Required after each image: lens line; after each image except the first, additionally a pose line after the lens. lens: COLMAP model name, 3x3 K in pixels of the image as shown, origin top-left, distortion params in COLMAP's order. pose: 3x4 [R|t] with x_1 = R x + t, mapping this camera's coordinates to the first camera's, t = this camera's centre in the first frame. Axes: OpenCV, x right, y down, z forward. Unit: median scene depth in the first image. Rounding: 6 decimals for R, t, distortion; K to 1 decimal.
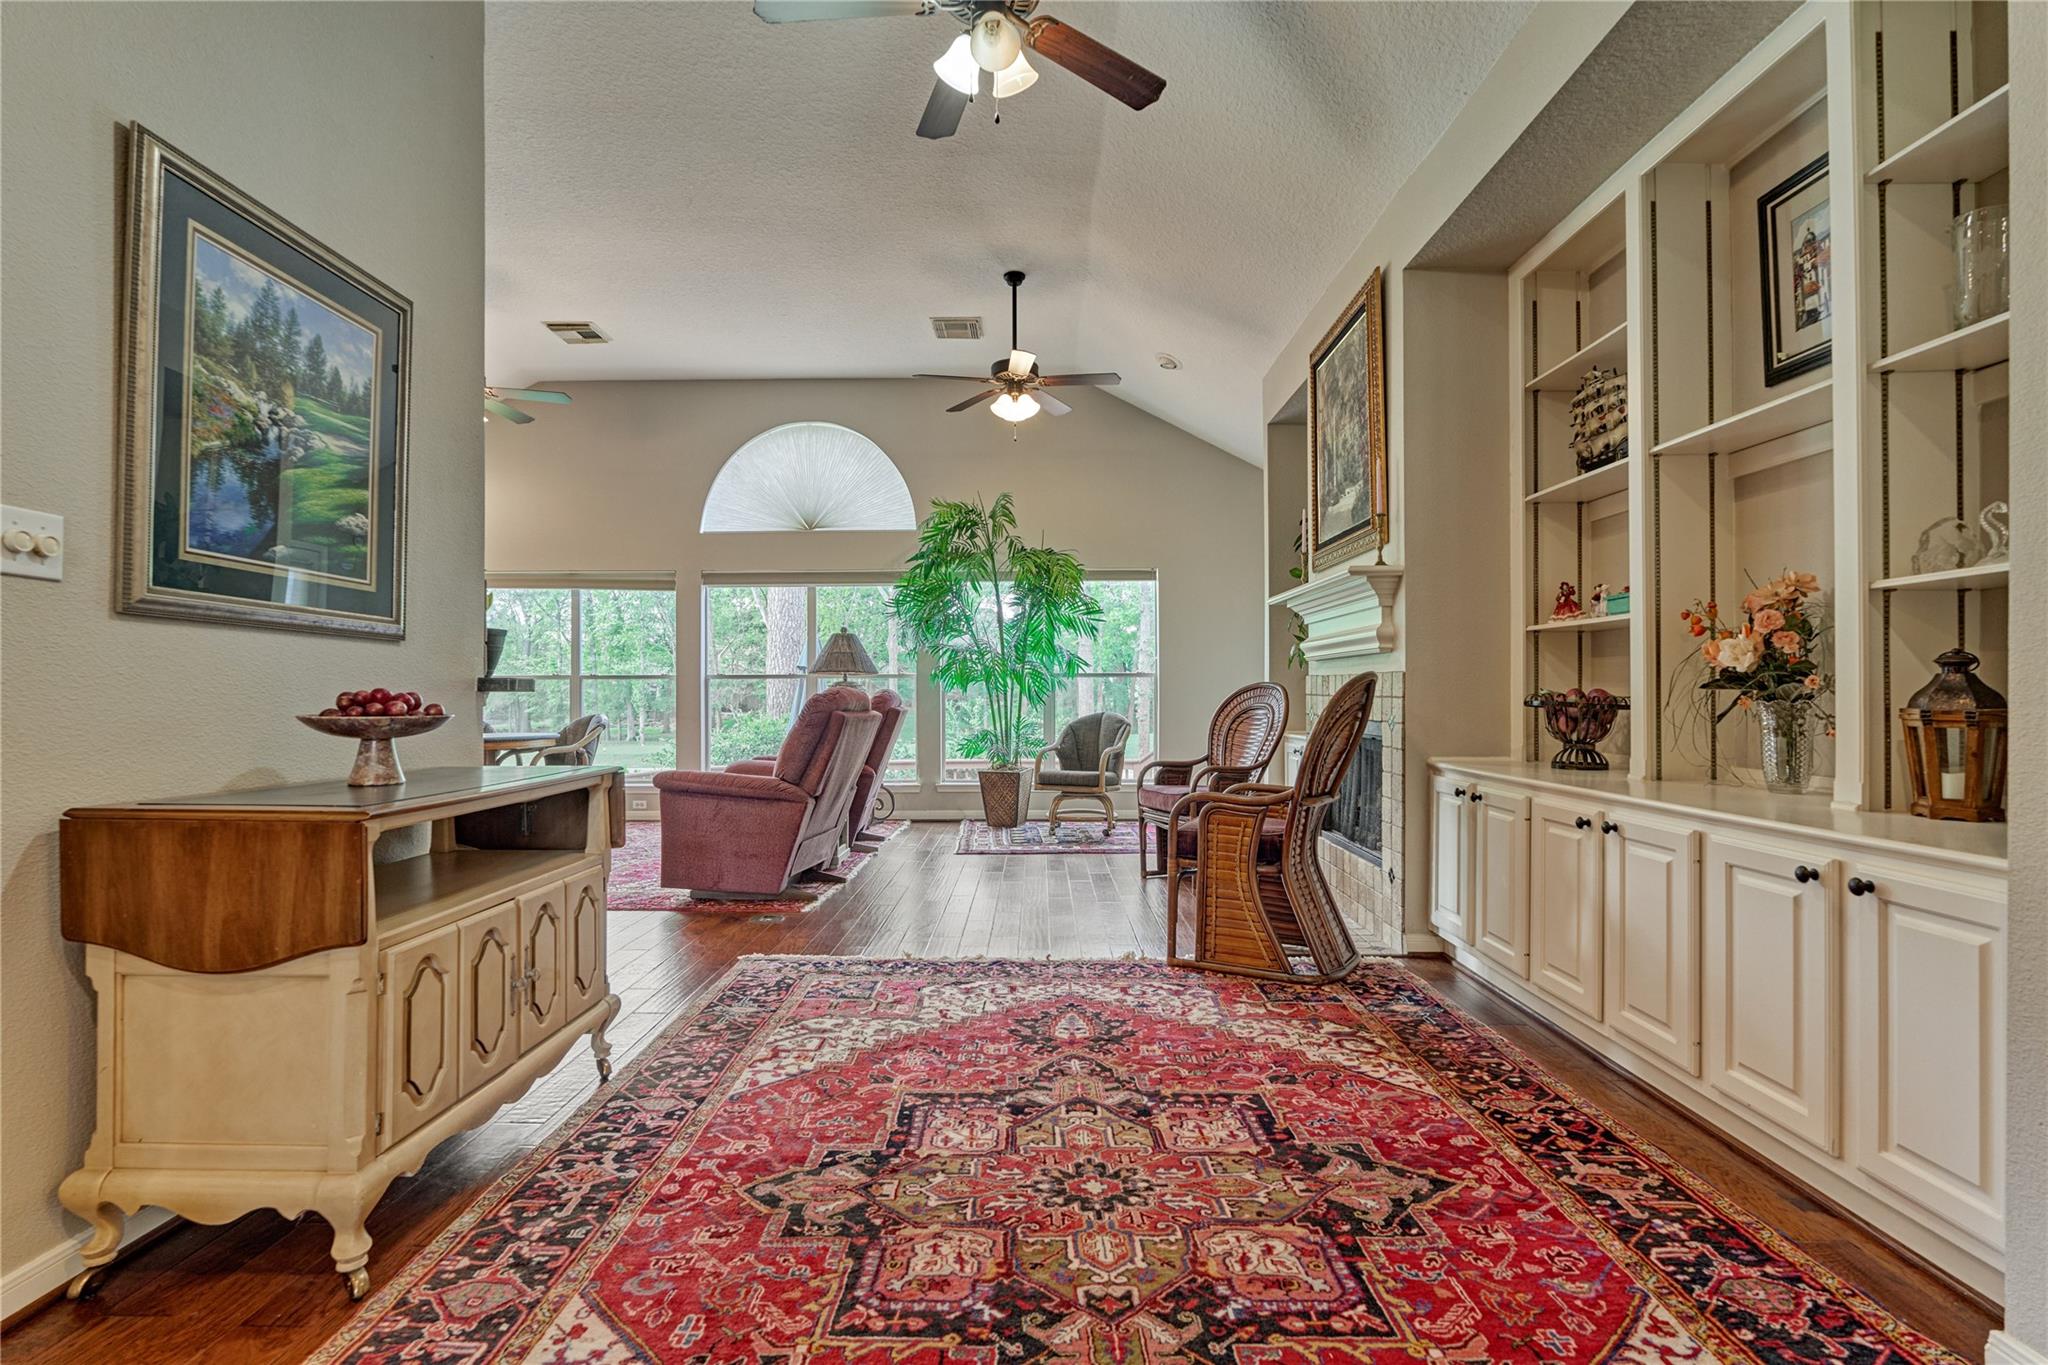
lens RADIAL K [[960.2, 0, 1030.3], [0, 960.2, 673.3], [0, 0, 1]] dist [-0.001199, -0.000349]
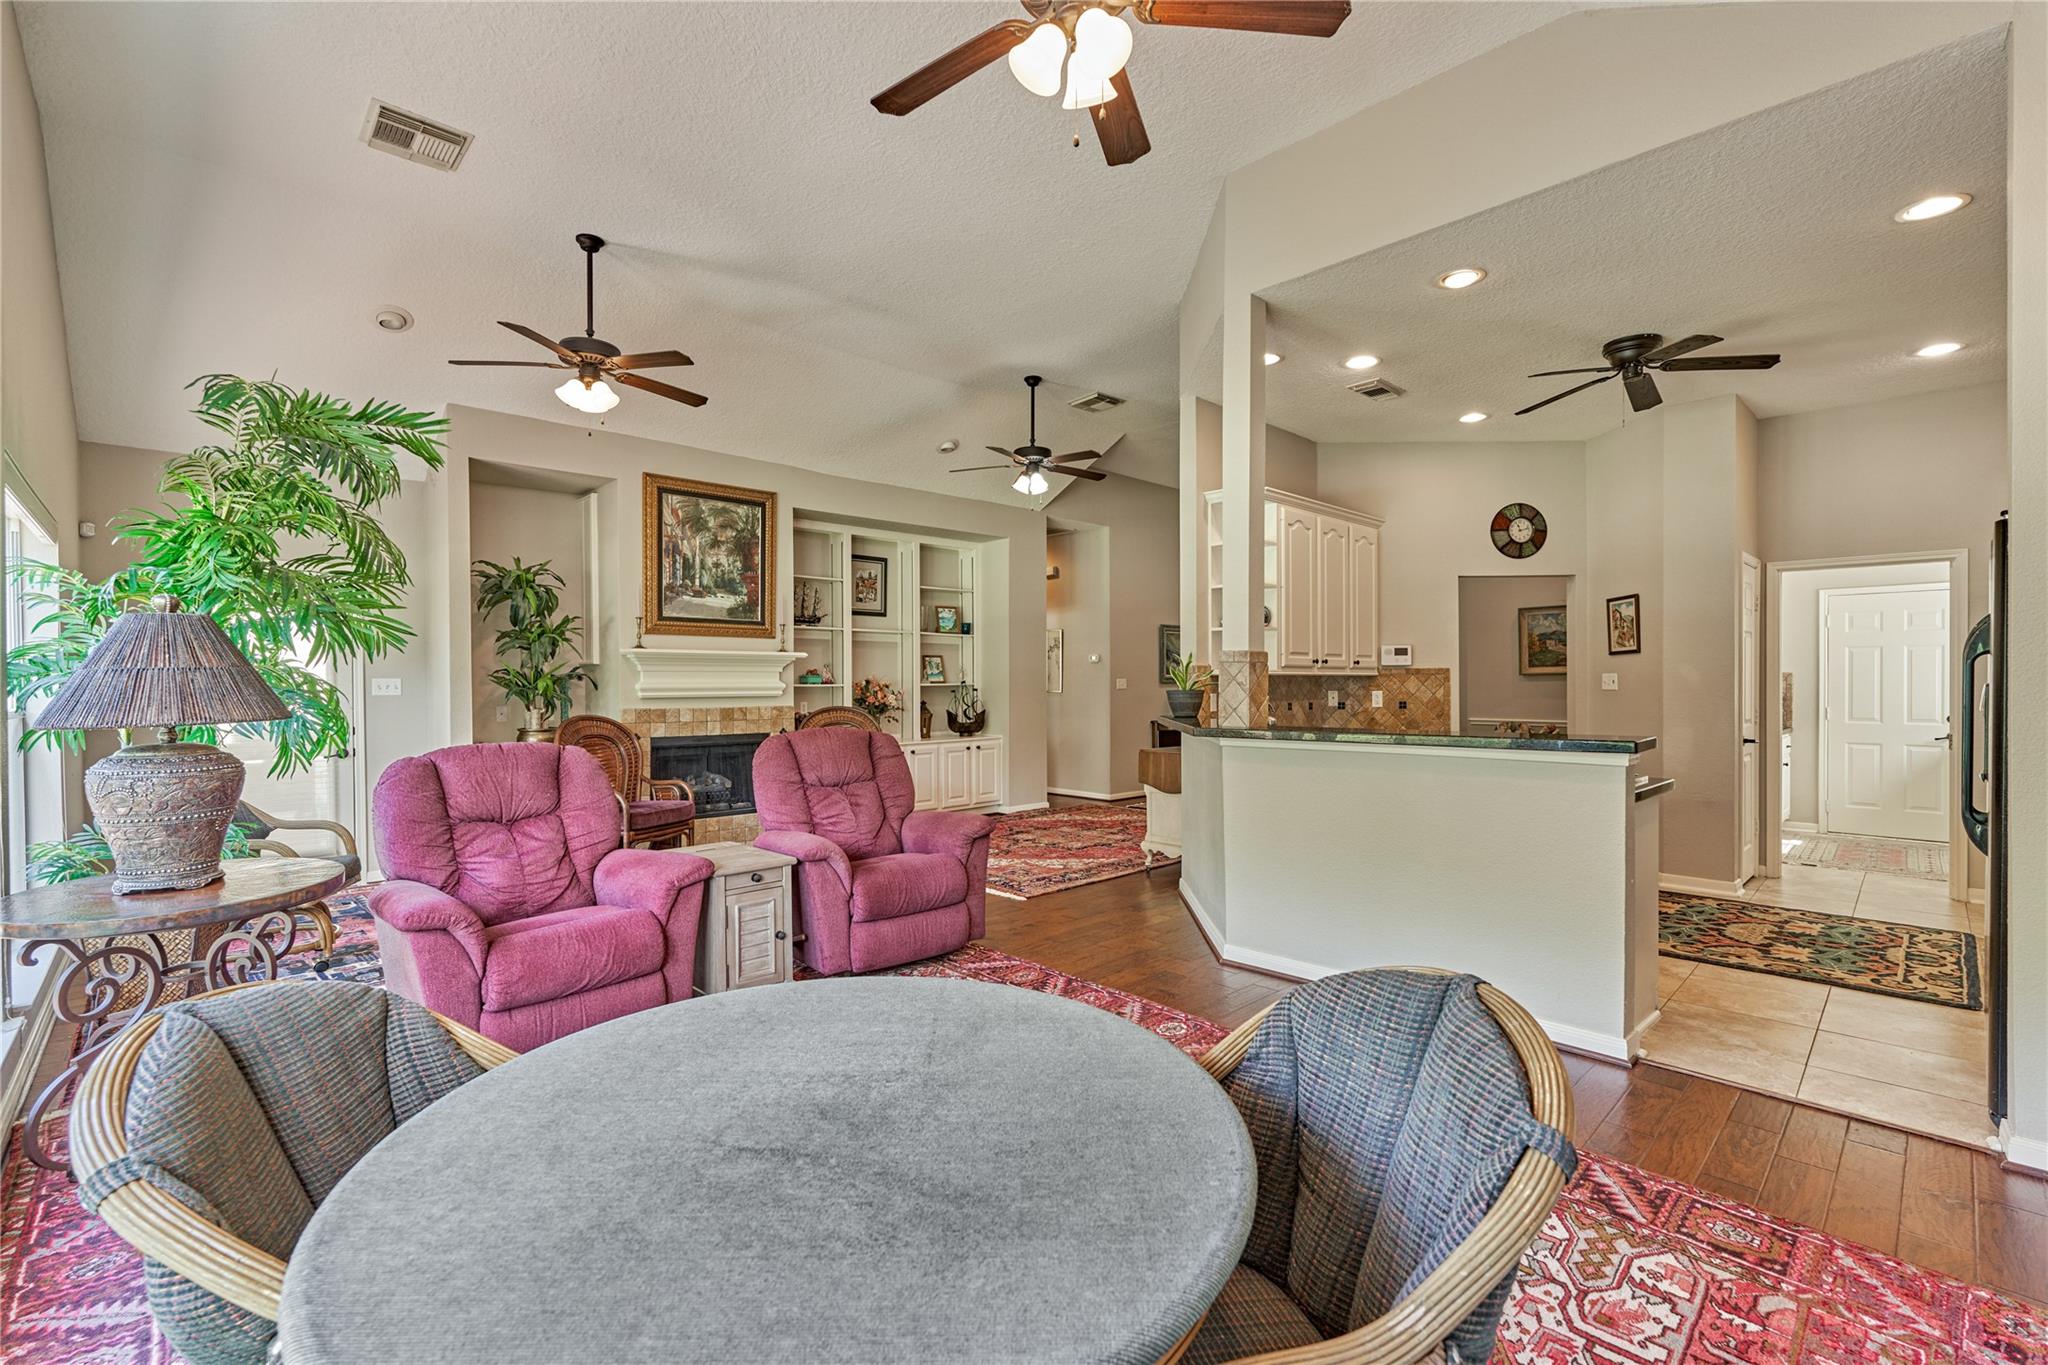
lens RADIAL K [[906.2, 0, 1026.3], [0, 906.2, 683.8], [0, 0, 1]] dist [-0.002152, -0.000850]
pose [[-0.699615, 0.005008, 0.714502, -1.595939], [-0.008194, 0.999853, -0.015031, -0.029005], [-0.714473, -0.016370, -0.699472, 2.407218]]
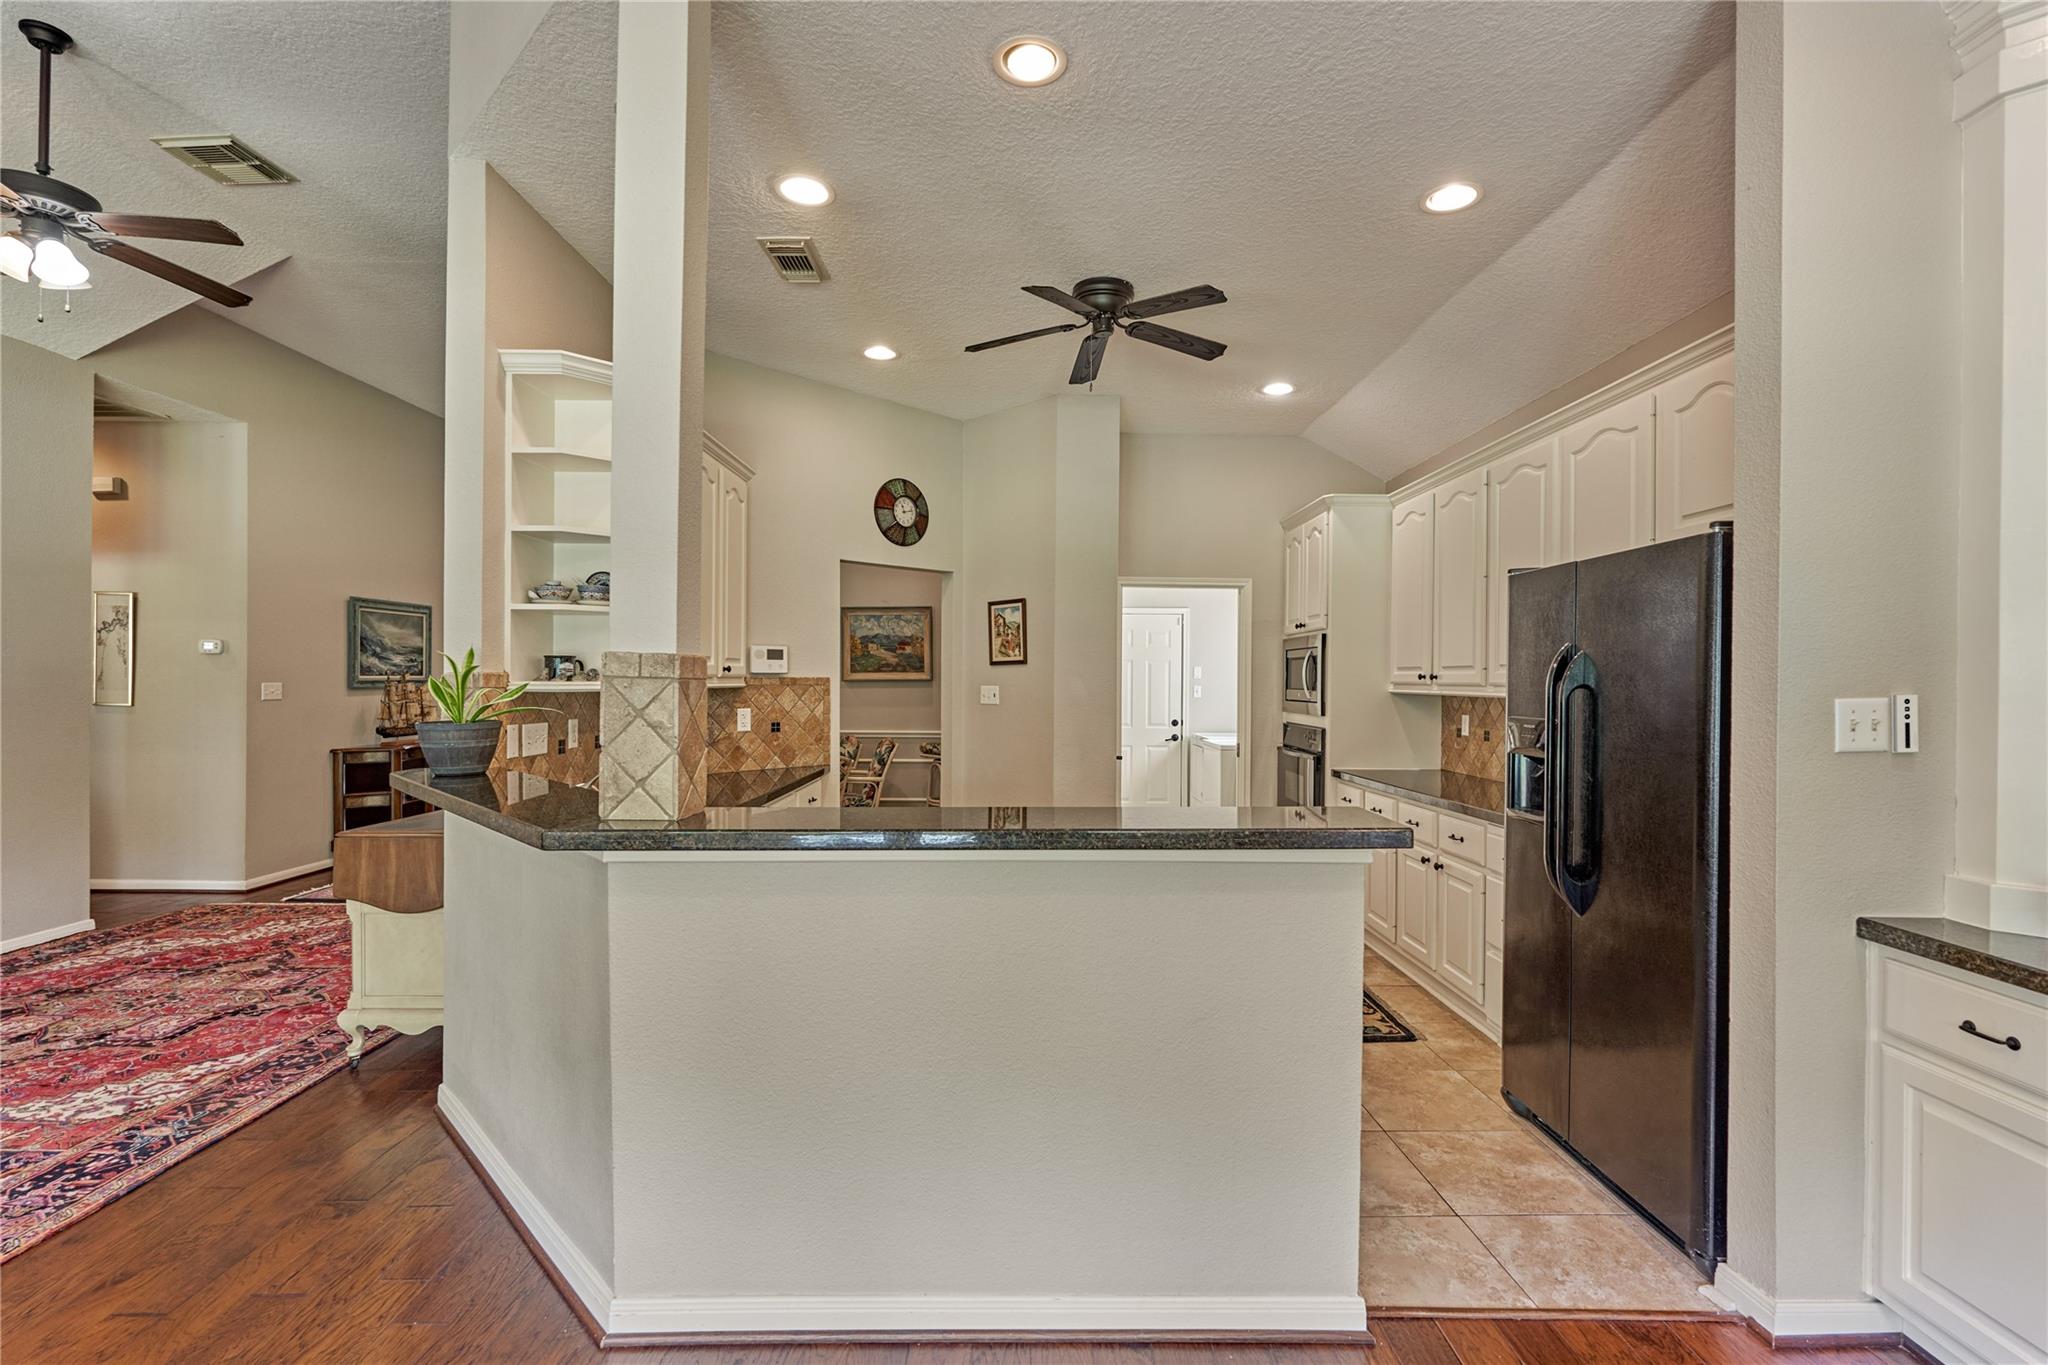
lens RADIAL K [[906.2, 0, 1026.5], [0, 906.2, 679.3], [0, 0, 1]] dist [-0.002152, -0.000850]
pose [[-0.999827, -0.002541, -0.018432, -1.106926], [-0.002194, 0.999820, -0.018858, -0.071794], [0.018477, -0.018815, -0.999652, 1.871804]]
